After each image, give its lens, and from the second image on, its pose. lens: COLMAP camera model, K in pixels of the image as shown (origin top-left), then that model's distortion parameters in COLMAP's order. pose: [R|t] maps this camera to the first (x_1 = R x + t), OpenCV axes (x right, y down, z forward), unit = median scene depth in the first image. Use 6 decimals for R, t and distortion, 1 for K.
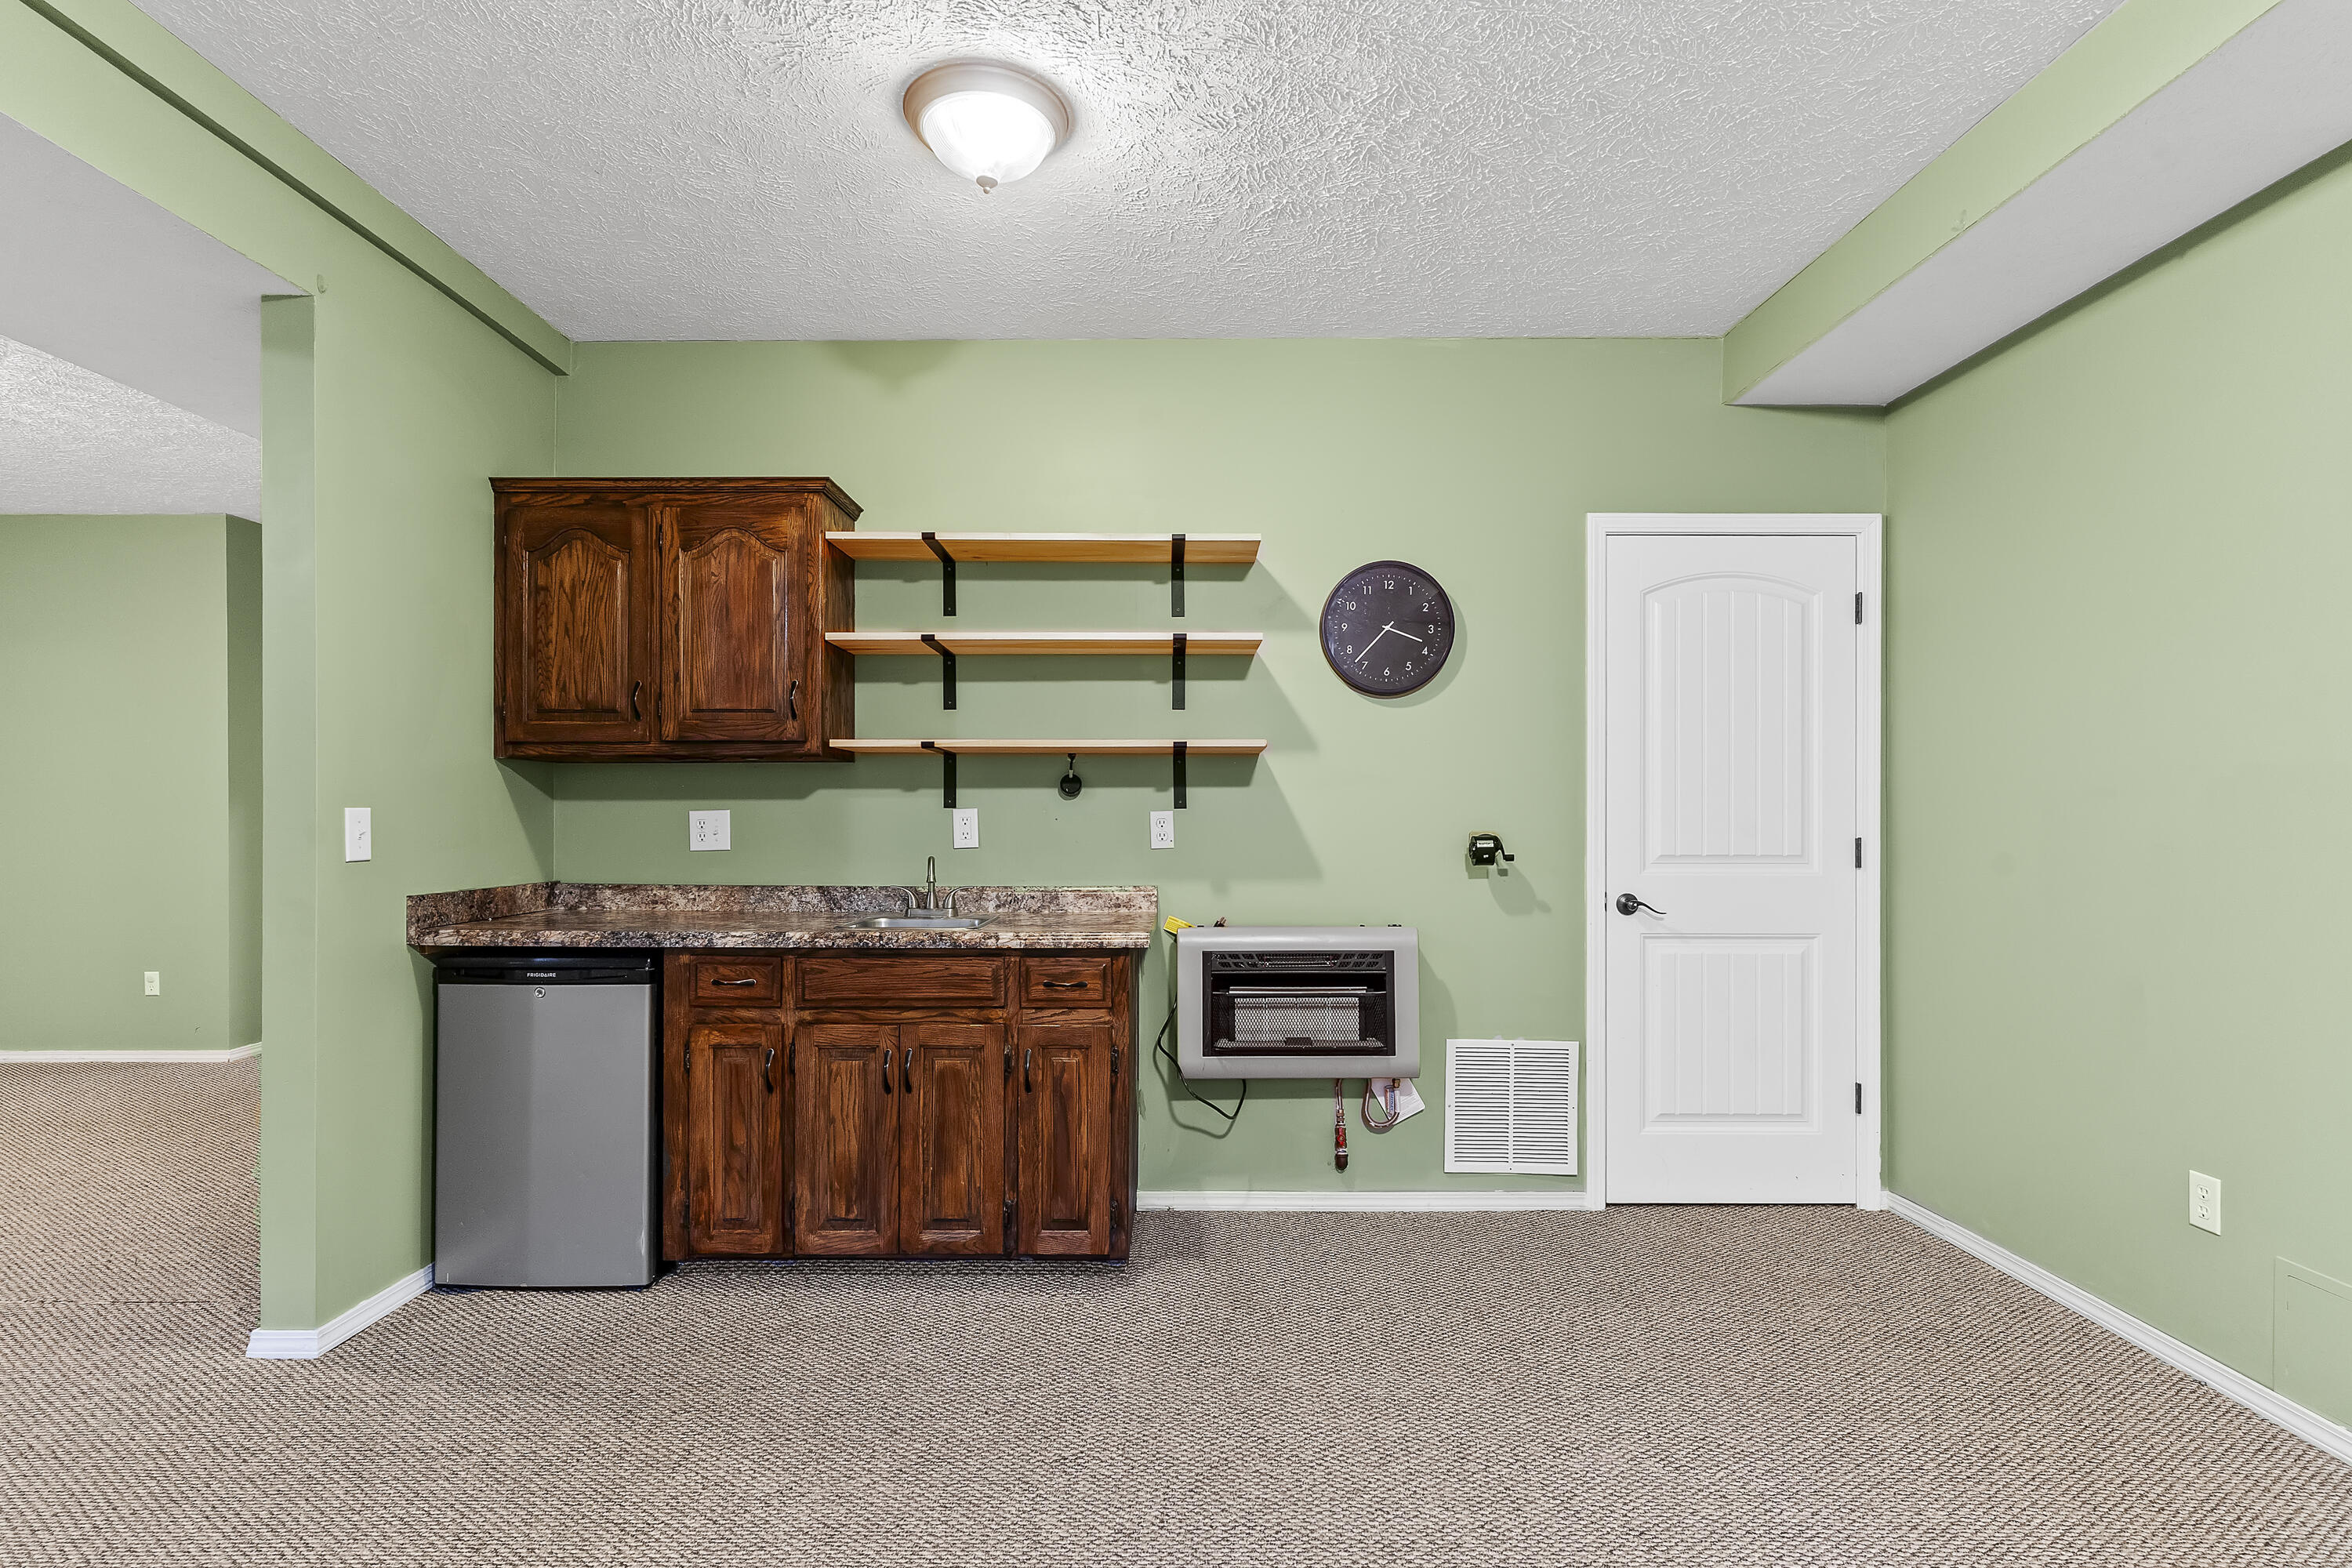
lens RADIAL K [[1131.4, 0, 1185.4], [0, 1131.4, 814.9], [0, 0, 1]] dist [0.001226, -0.000151]
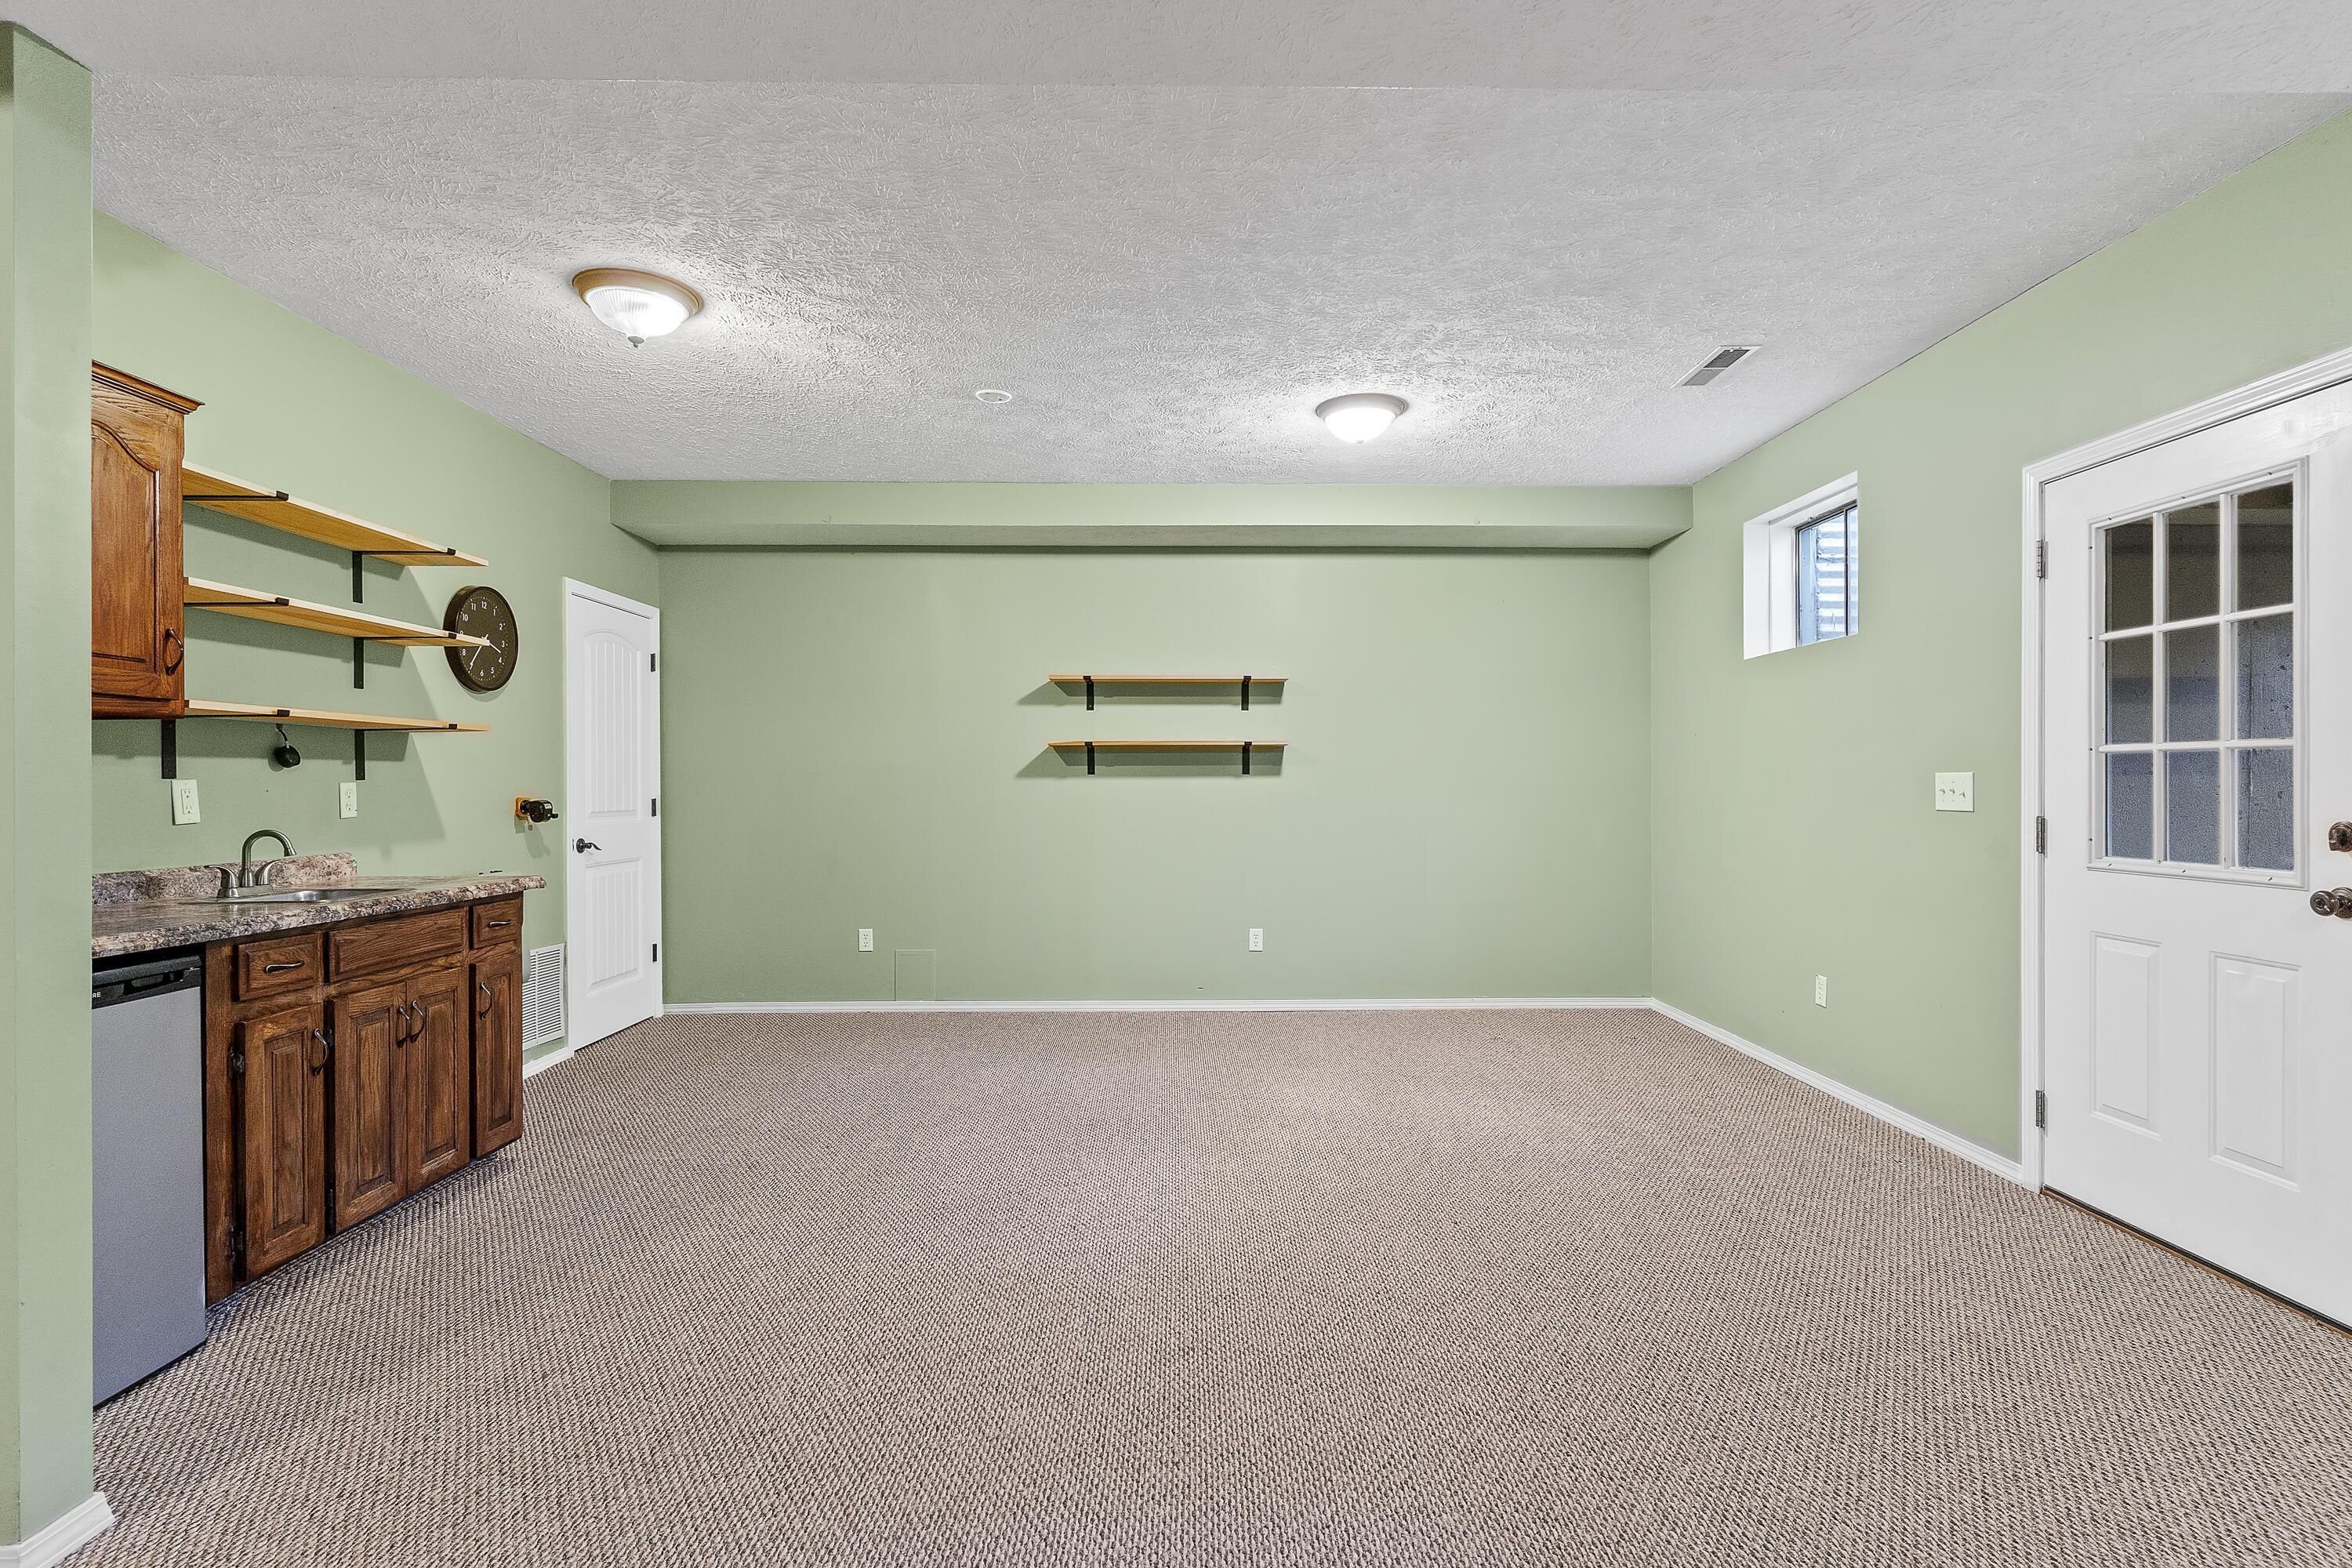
lens RADIAL K [[1125.6, 0, 1176.0], [0, 1125.6, 784.0], [0, 0, 1]] dist [0.002296, 0.000459]
pose [[-0.000216, -0.000097, 1.000000, -1.155190], [0.004407, 0.999990, 0.000098, 0.001549], [-0.999990, 0.004407, -0.000216, 0.235521]]
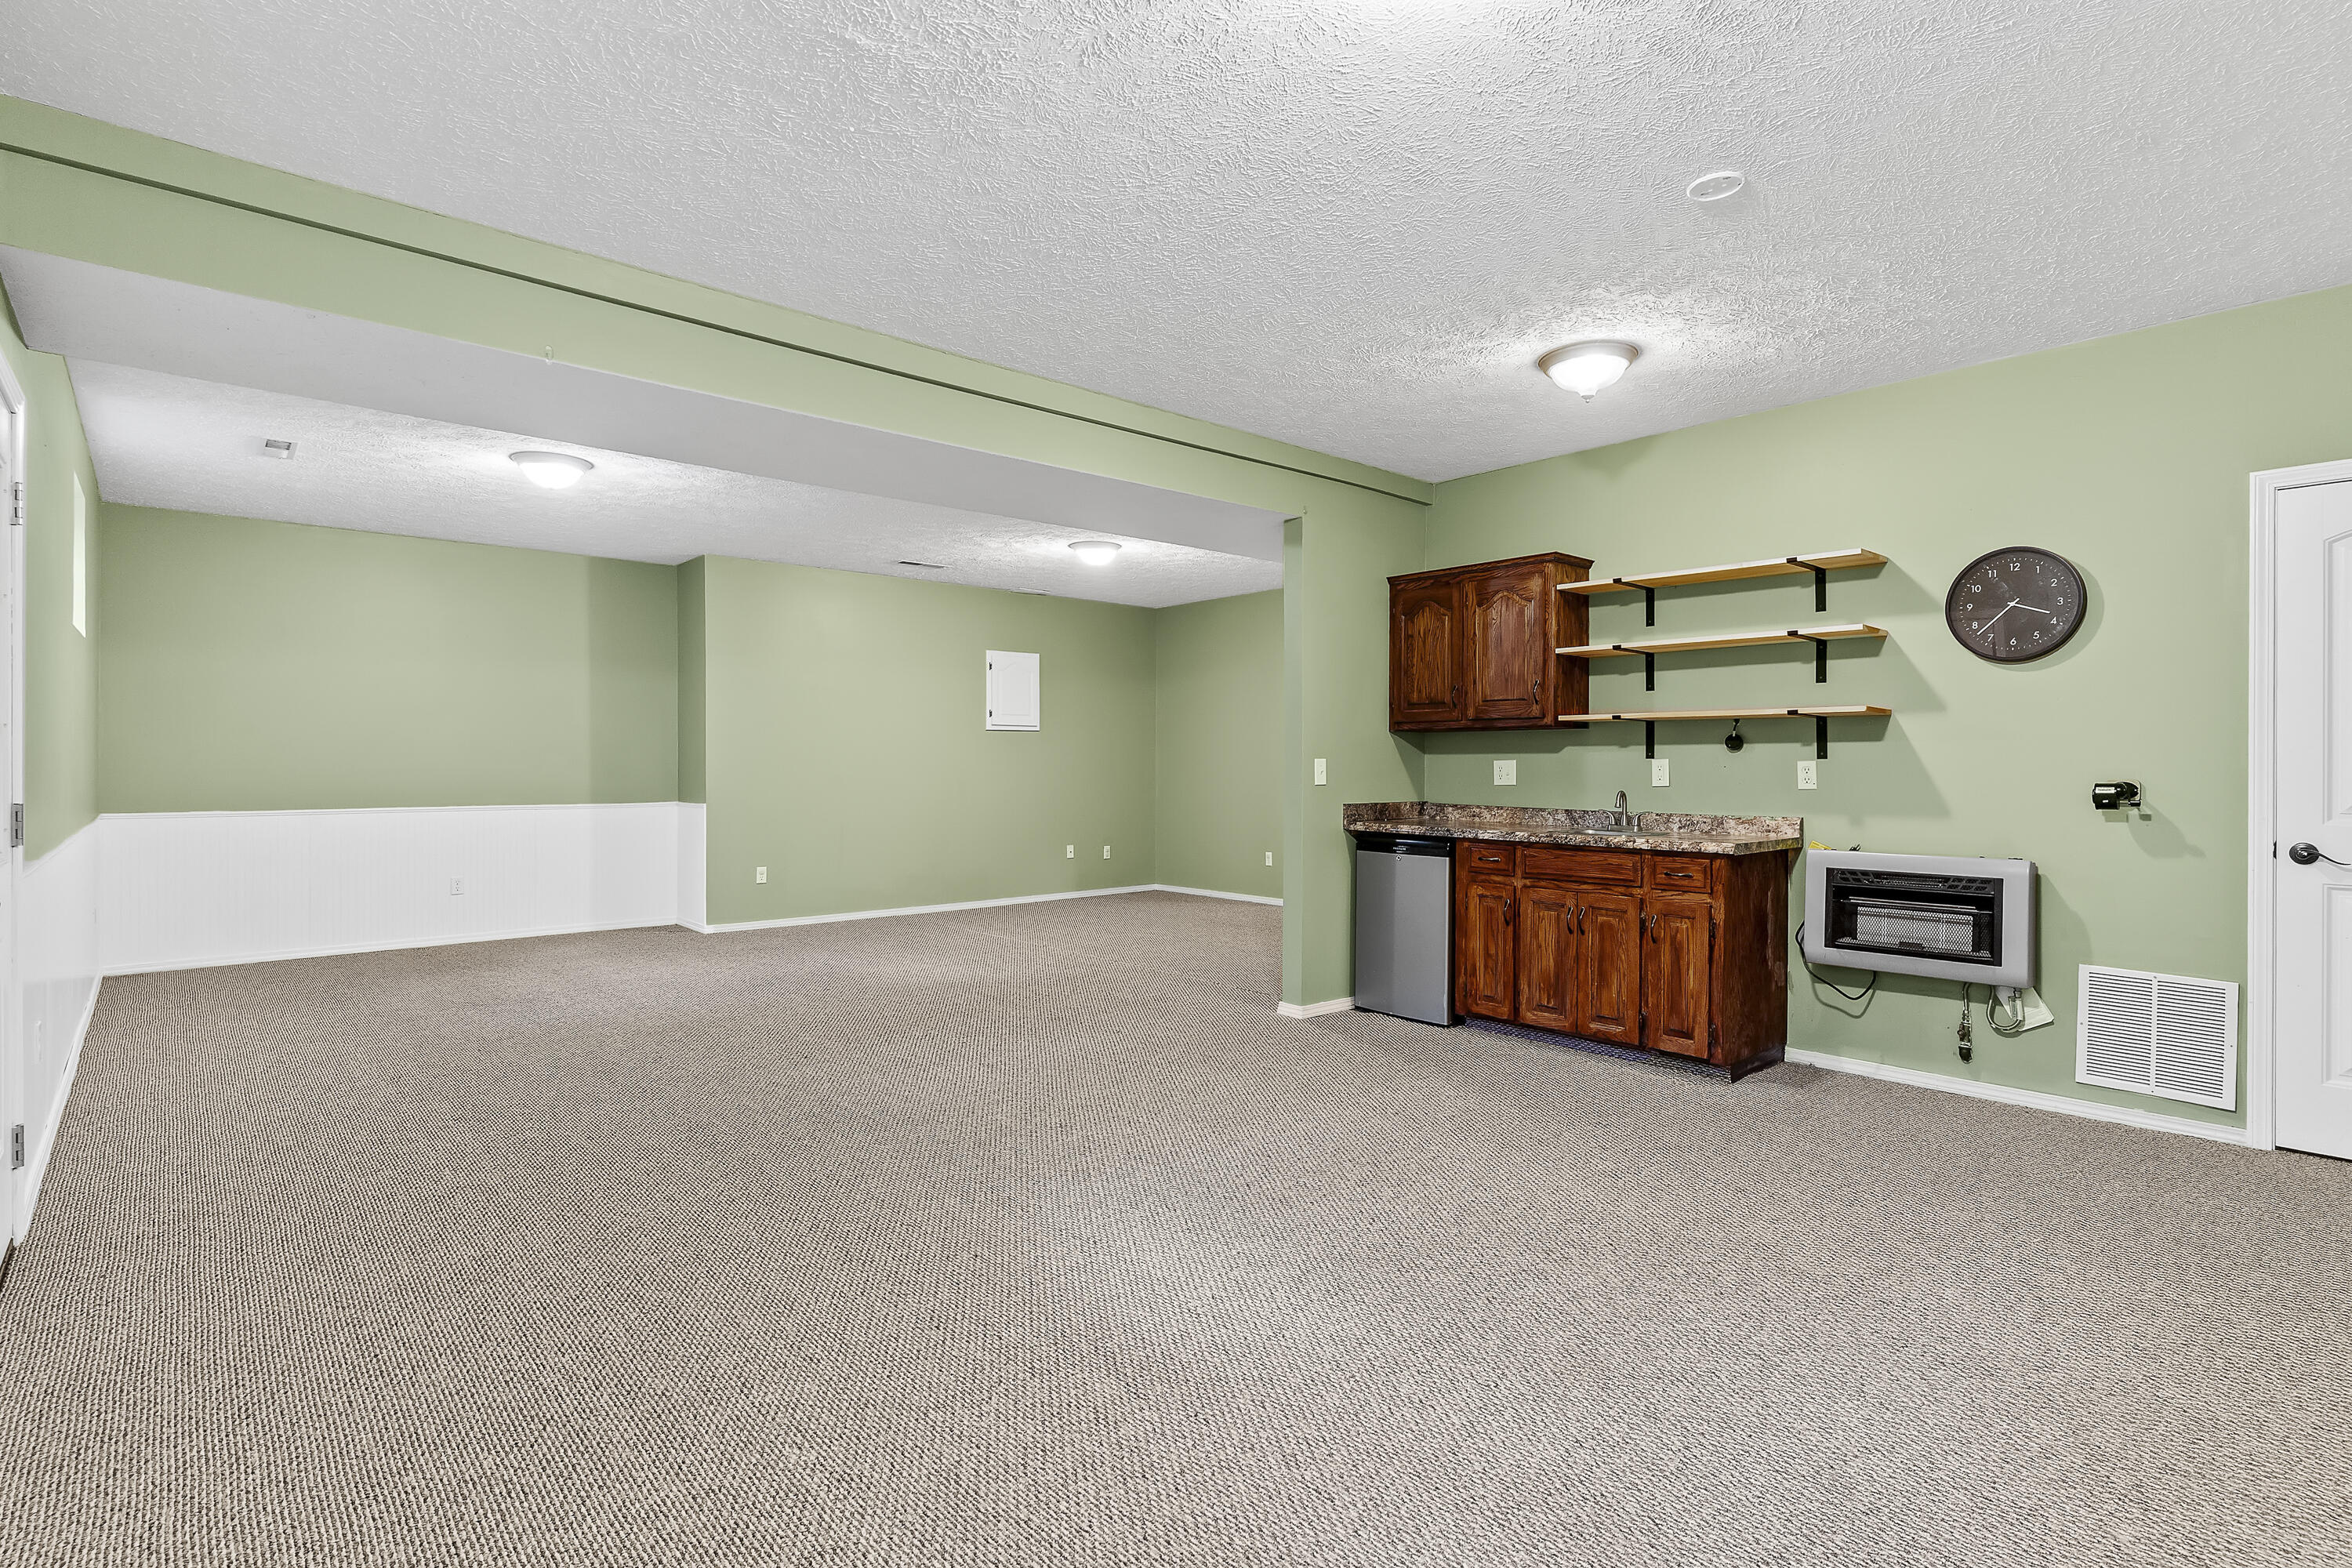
lens RADIAL K [[1135.1, 0, 1181.4], [0, 1135.1, 764.5], [0, 0, 1]] dist [-0.001199, -0.000443]
pose [[0.664696, 0.003183, -0.747107, 0.512147], [-0.002699, 0.999995, 0.001860, 0.000534], [0.747109, 0.000780, 0.664701, -0.444040]]
